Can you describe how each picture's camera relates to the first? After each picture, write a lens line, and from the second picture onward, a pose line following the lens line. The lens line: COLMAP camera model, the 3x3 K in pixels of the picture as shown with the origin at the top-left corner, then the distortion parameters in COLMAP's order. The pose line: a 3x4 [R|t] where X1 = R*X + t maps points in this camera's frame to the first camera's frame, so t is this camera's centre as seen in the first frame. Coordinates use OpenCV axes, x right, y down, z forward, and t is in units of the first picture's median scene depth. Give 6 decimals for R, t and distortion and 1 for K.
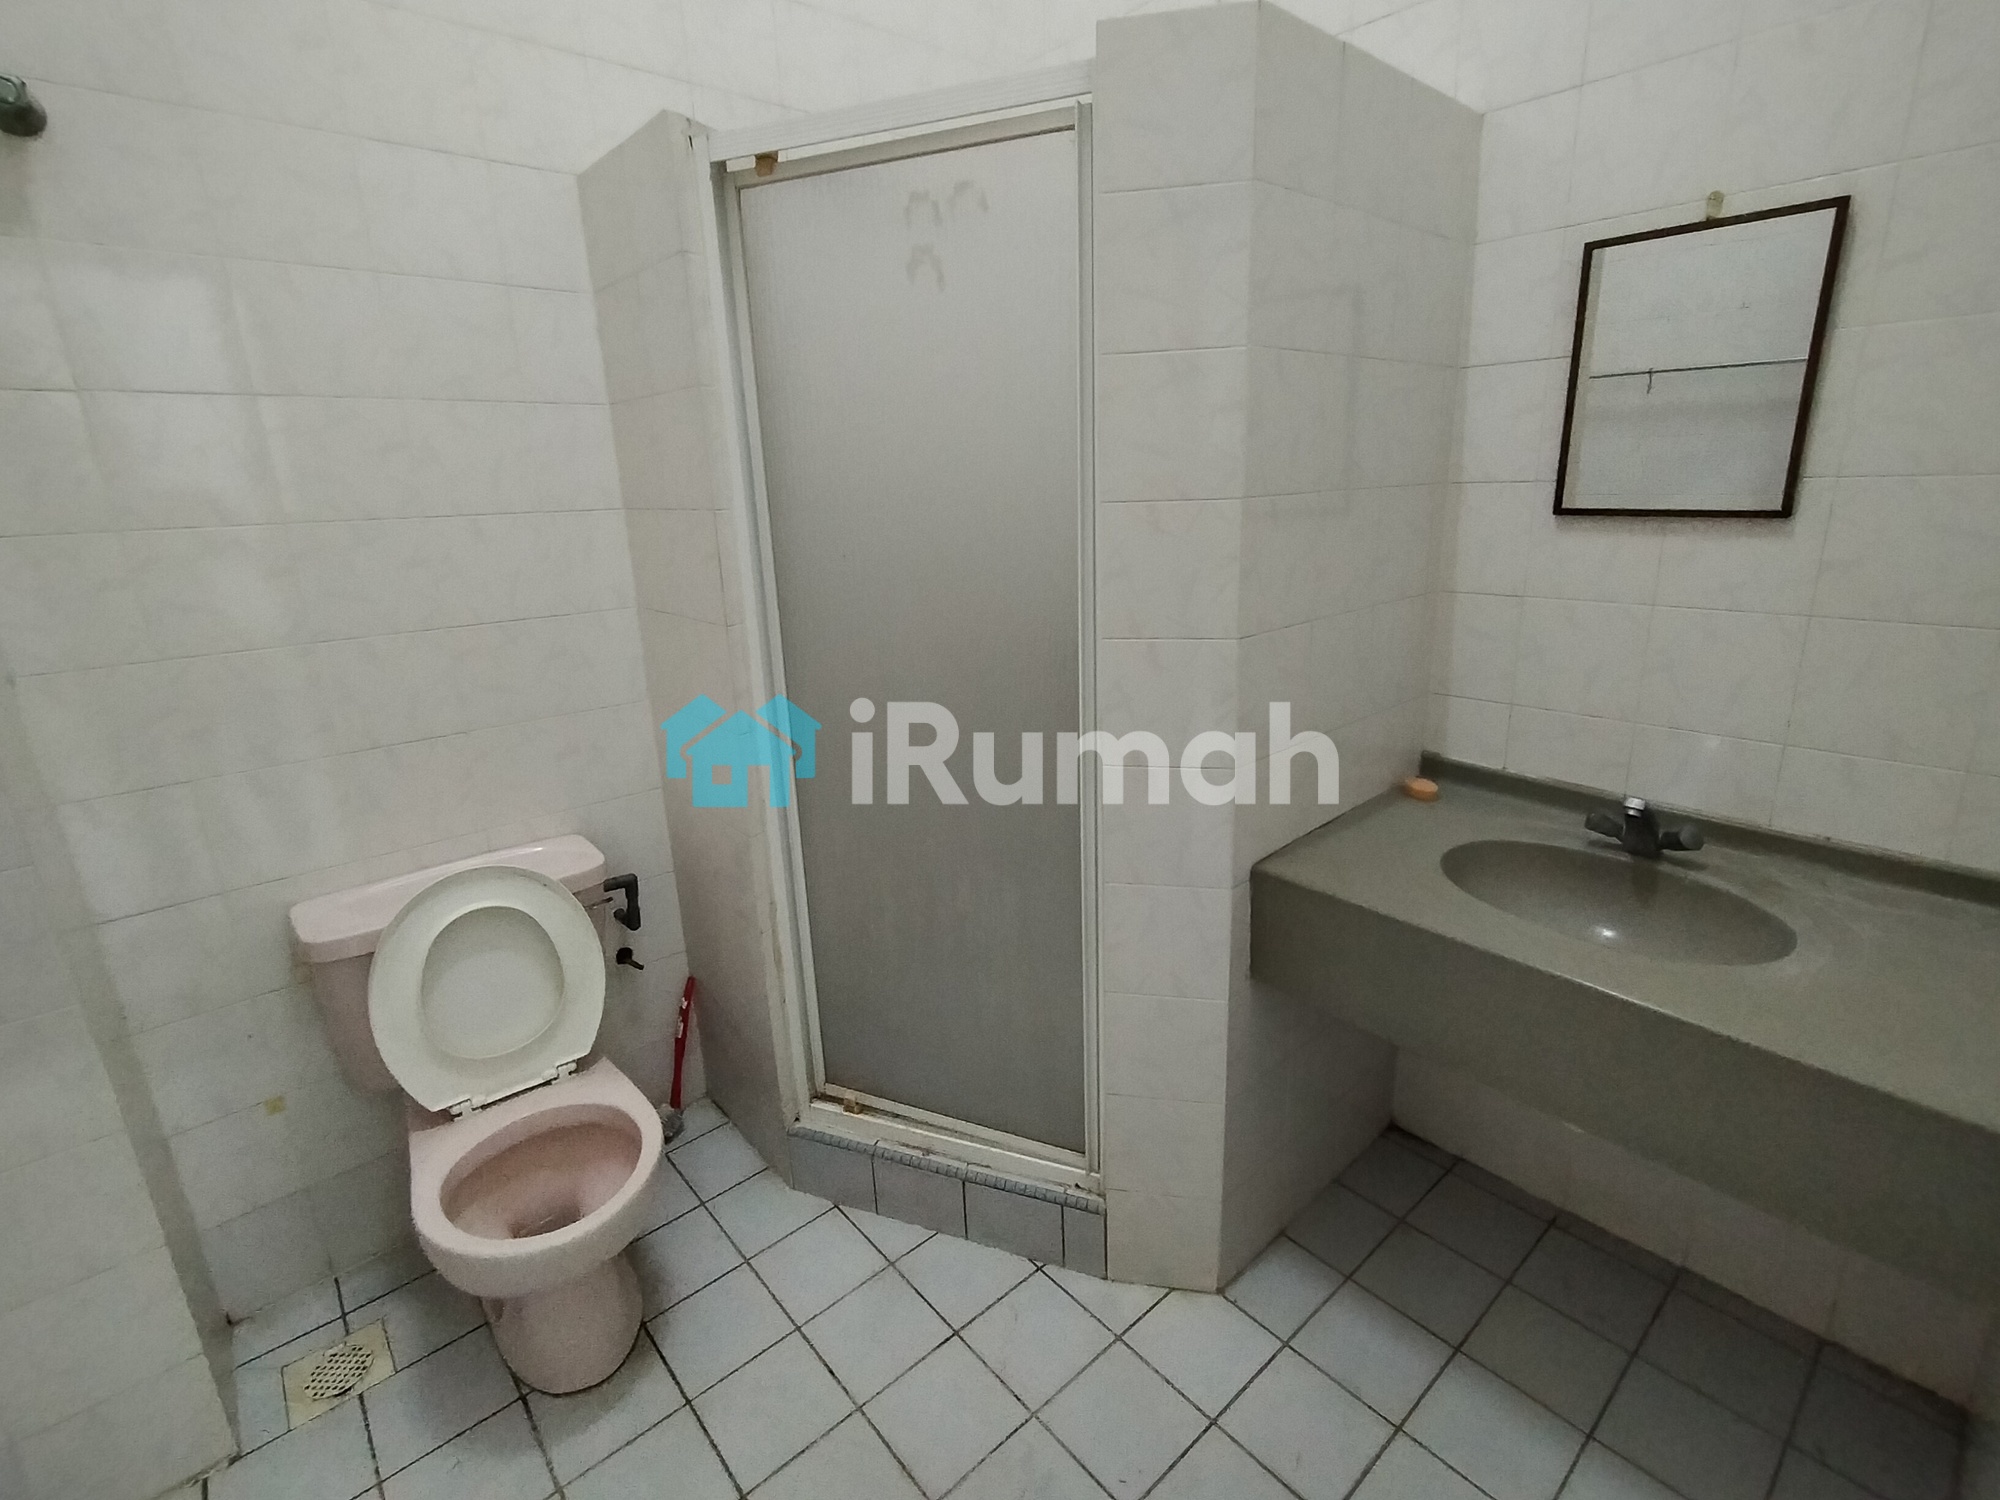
lens RADIAL K [[925.6, 0, 1001.8], [0, 925.6, 742.0], [0, 0, 1]] dist [0.002931, -0.002708]
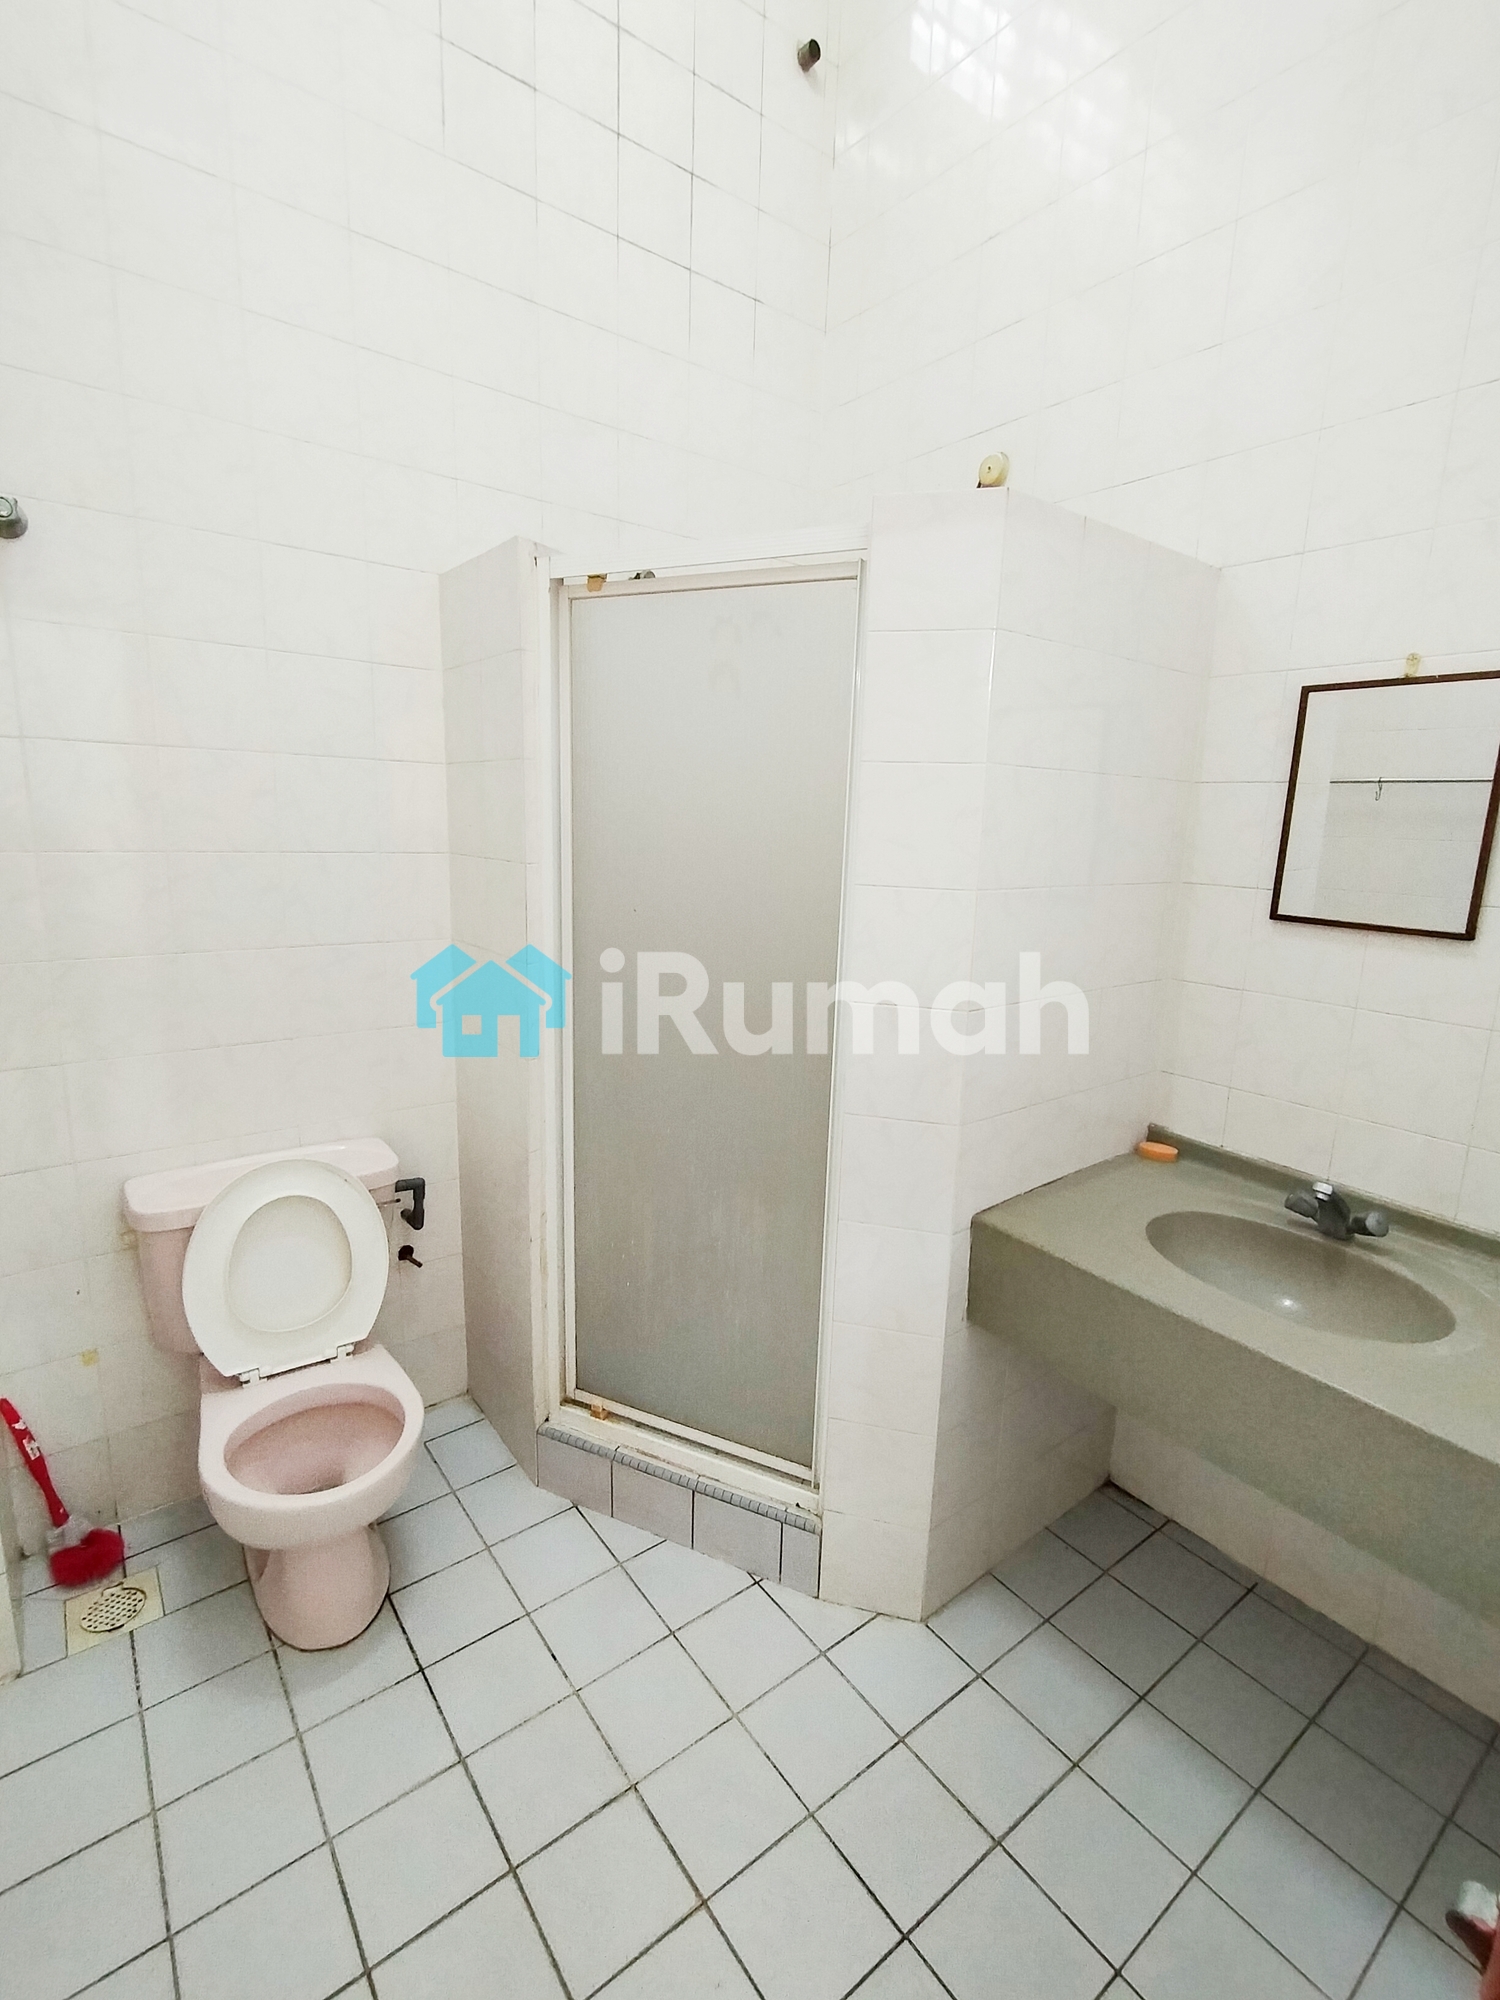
lens RADIAL K [[926.8, 0, 750.6], [0, 926.8, 1005.2], [0, 0, 1]] dist [0.001830, -0.000102]
pose [[0.995810, 0.074879, -0.052495, 0.042605], [-0.078810, 0.993887, -0.077313, -0.008603], [0.046385, 0.081126, 0.995624, -0.122786]]
